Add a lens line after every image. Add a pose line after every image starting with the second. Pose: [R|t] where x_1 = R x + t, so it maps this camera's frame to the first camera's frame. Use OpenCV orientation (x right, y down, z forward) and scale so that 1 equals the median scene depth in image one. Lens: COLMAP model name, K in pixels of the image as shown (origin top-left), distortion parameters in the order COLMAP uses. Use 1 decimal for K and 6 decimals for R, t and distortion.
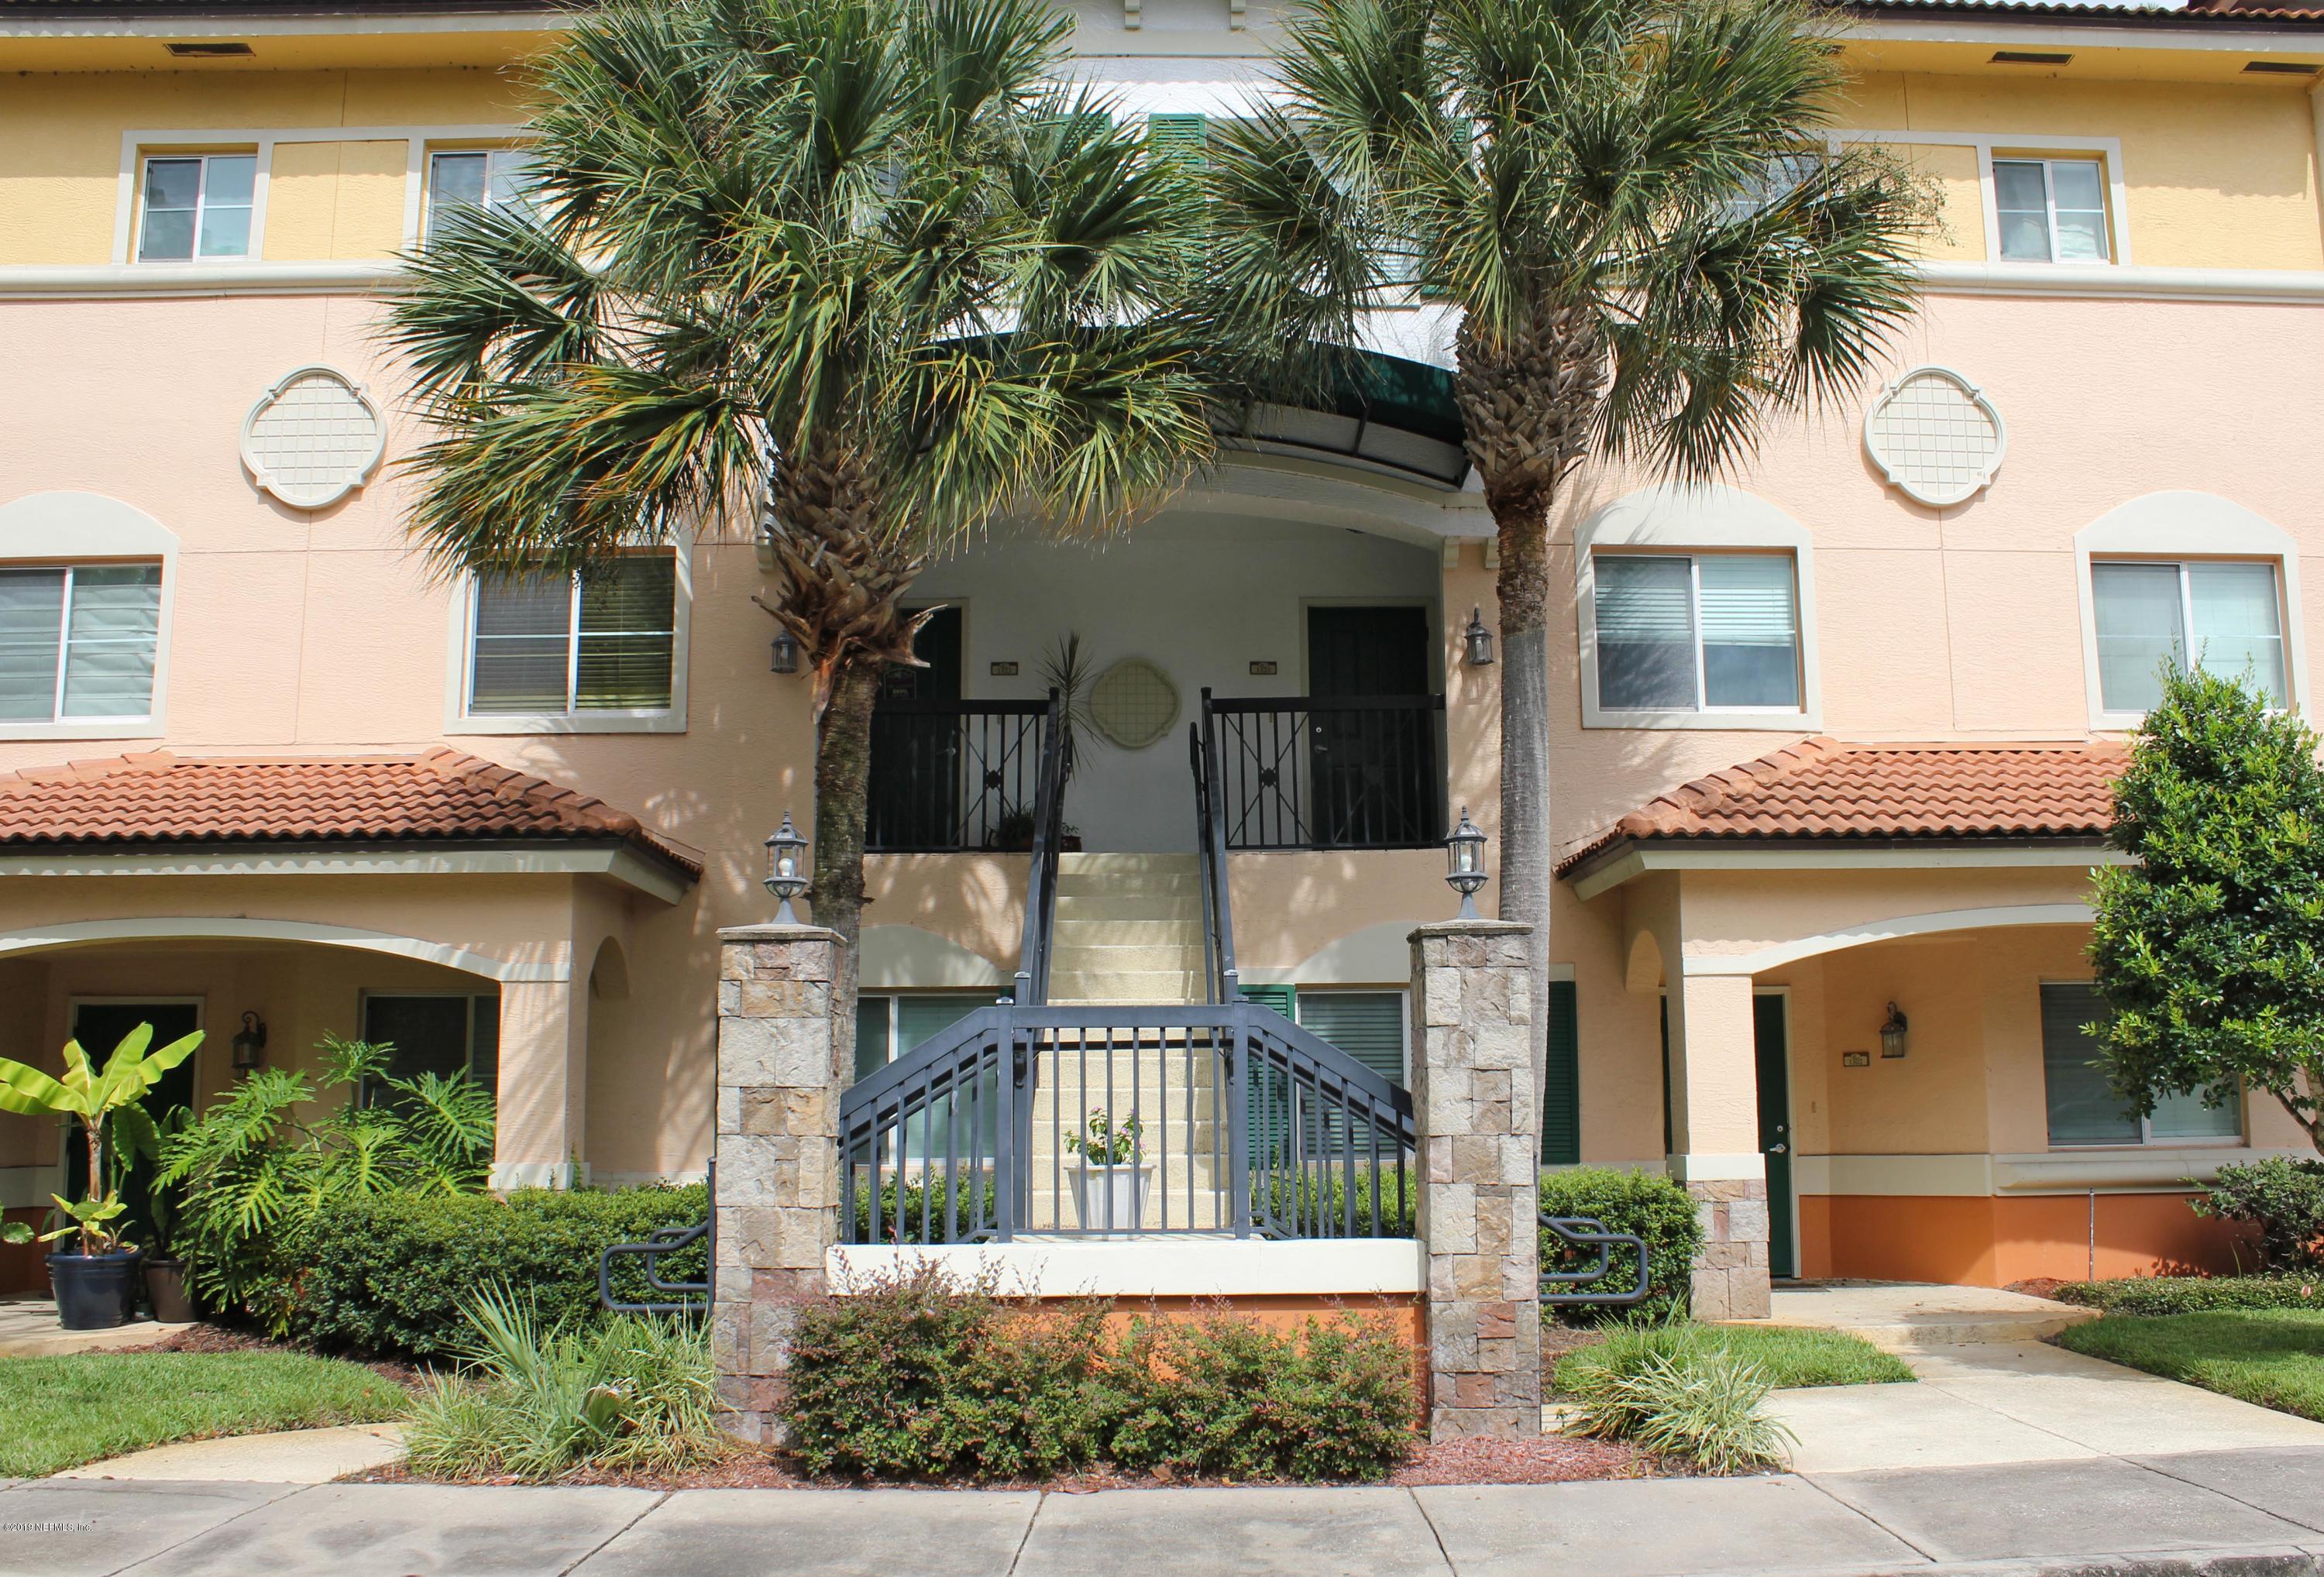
lens RADIAL K [[2332.2, 0, 1204.1], [0, 2332.2, 796.4], [0, 0, 1]] dist [-0.194928, 0.241064]
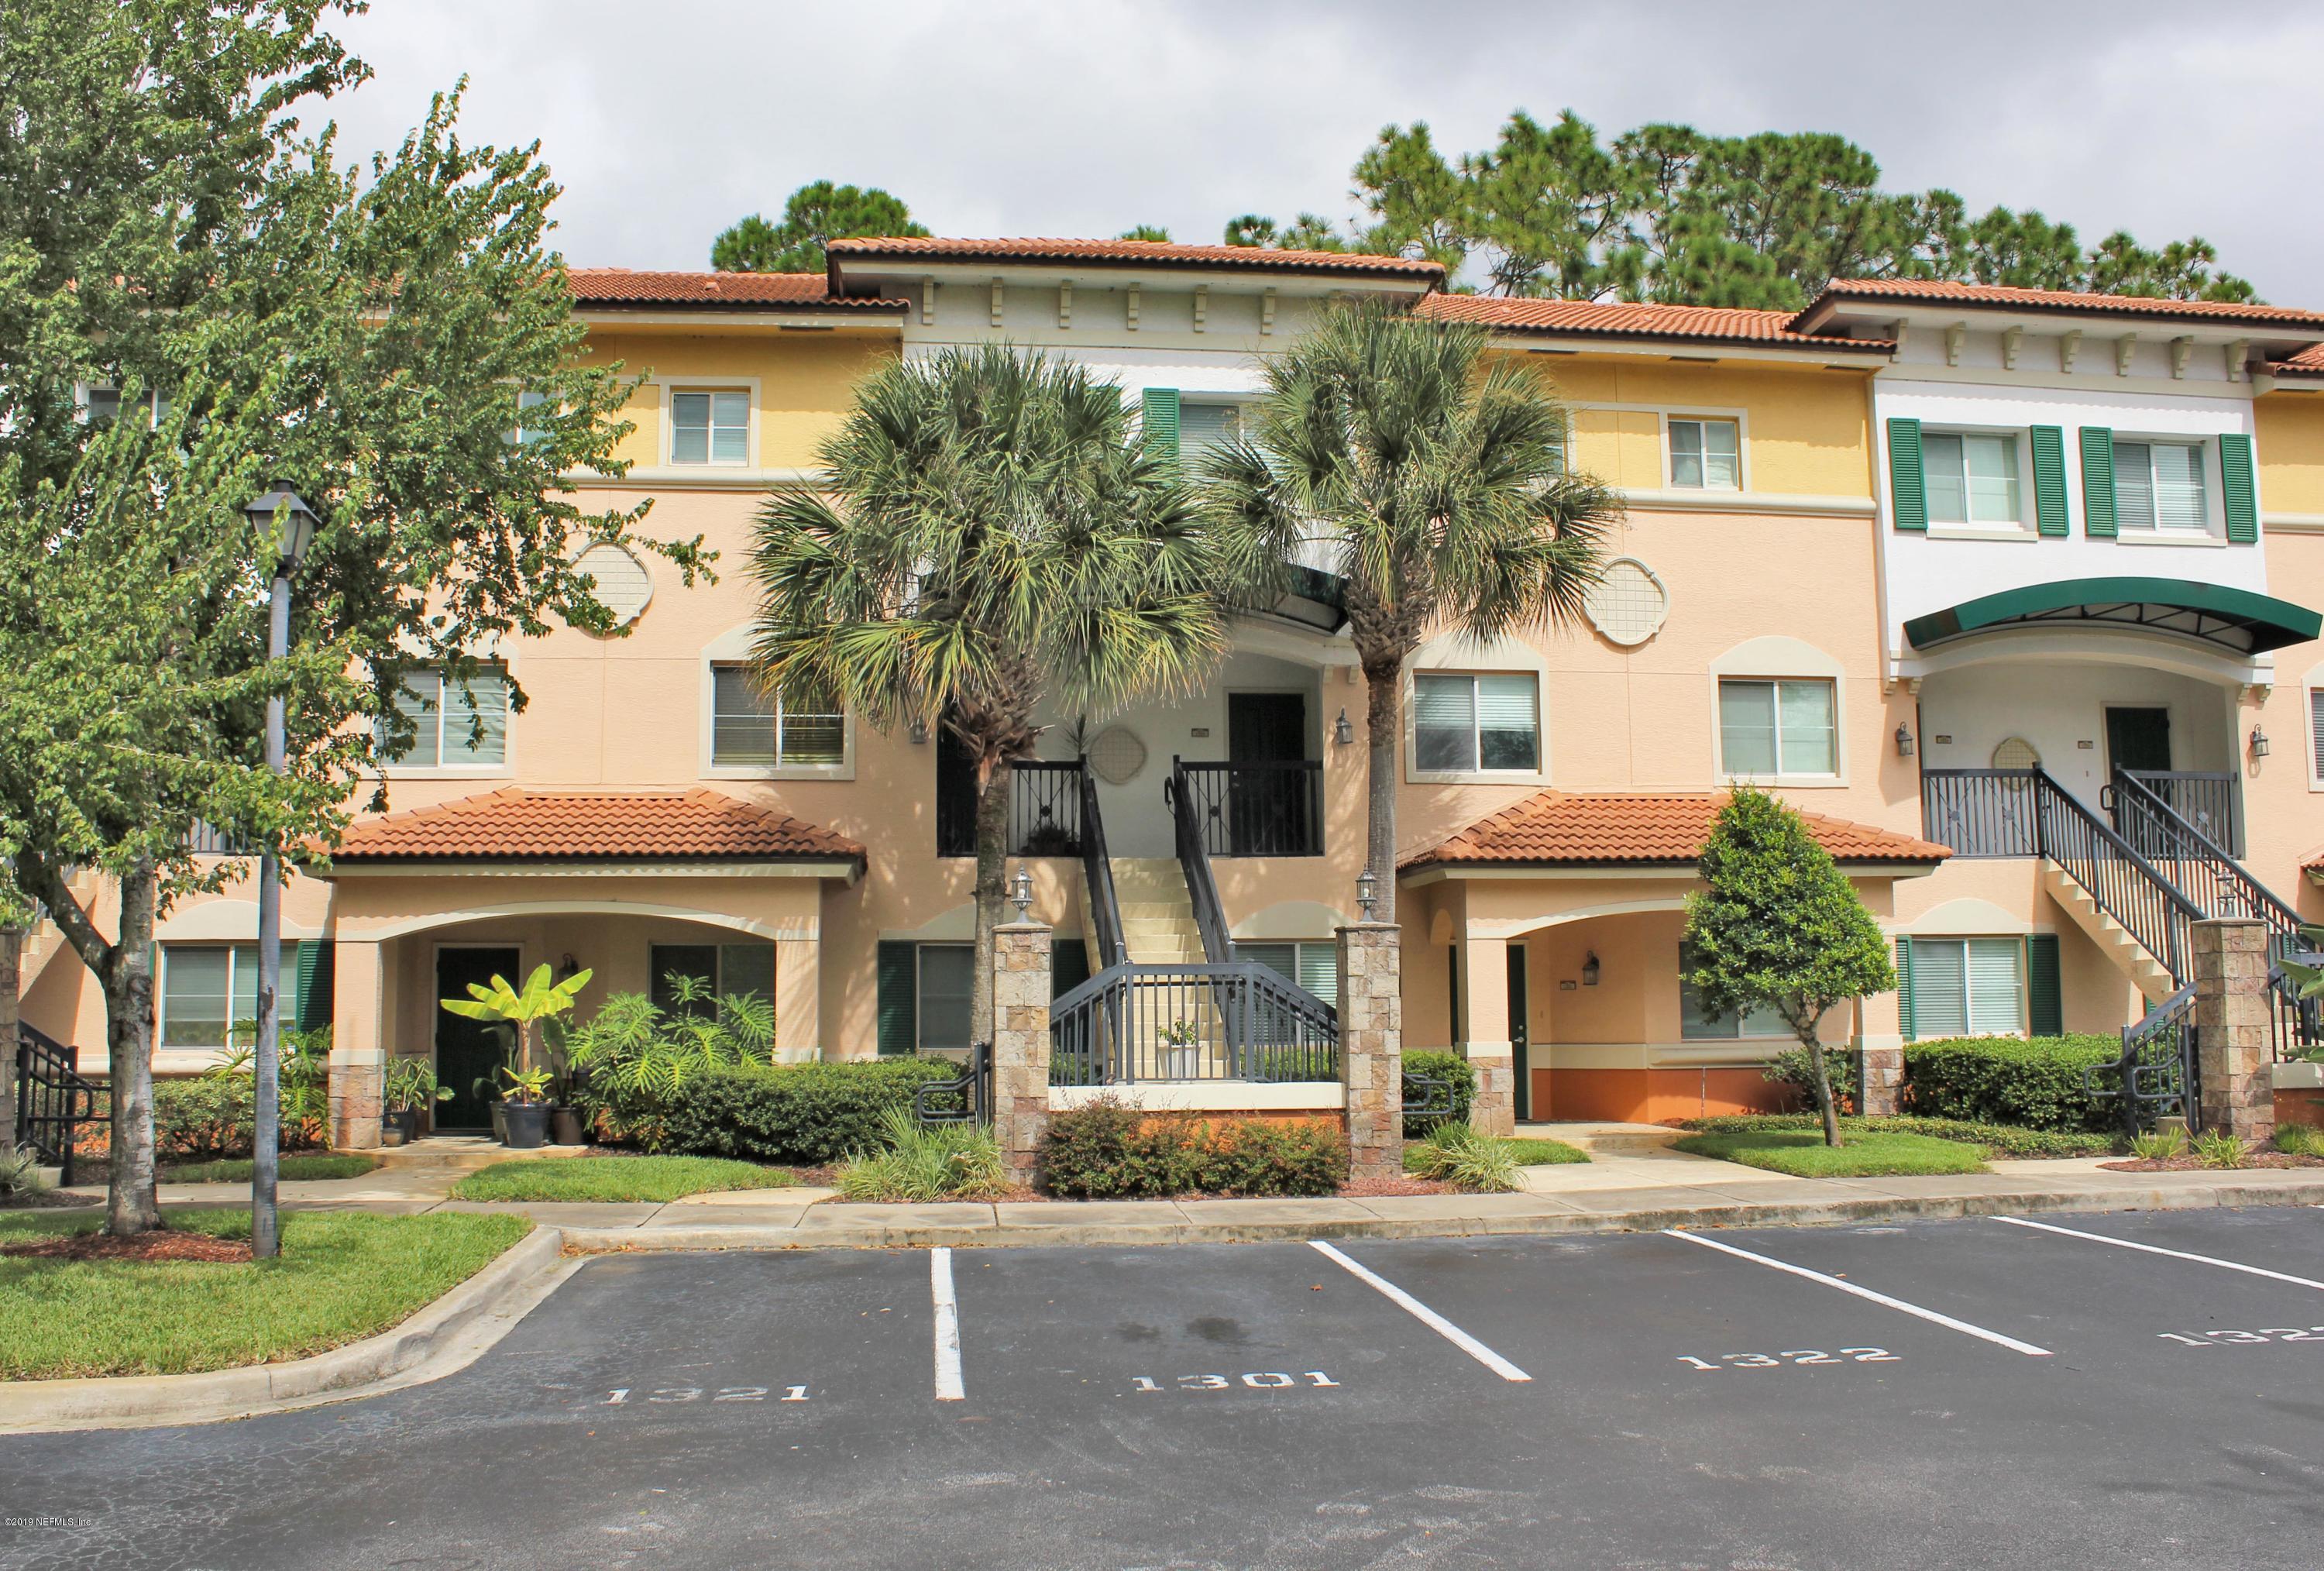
lens RADIAL K [[2332.4, 0, 1204.1], [0, 2332.4, 793.4], [0, 0, 1]] dist [-0.194928, 0.241064]
pose [[0.994065, 0.011229, 0.108209, -0.183299], [-0.015883, 0.998981, 0.042245, -0.104866], [-0.107625, -0.043713, 0.993230, -0.723931]]
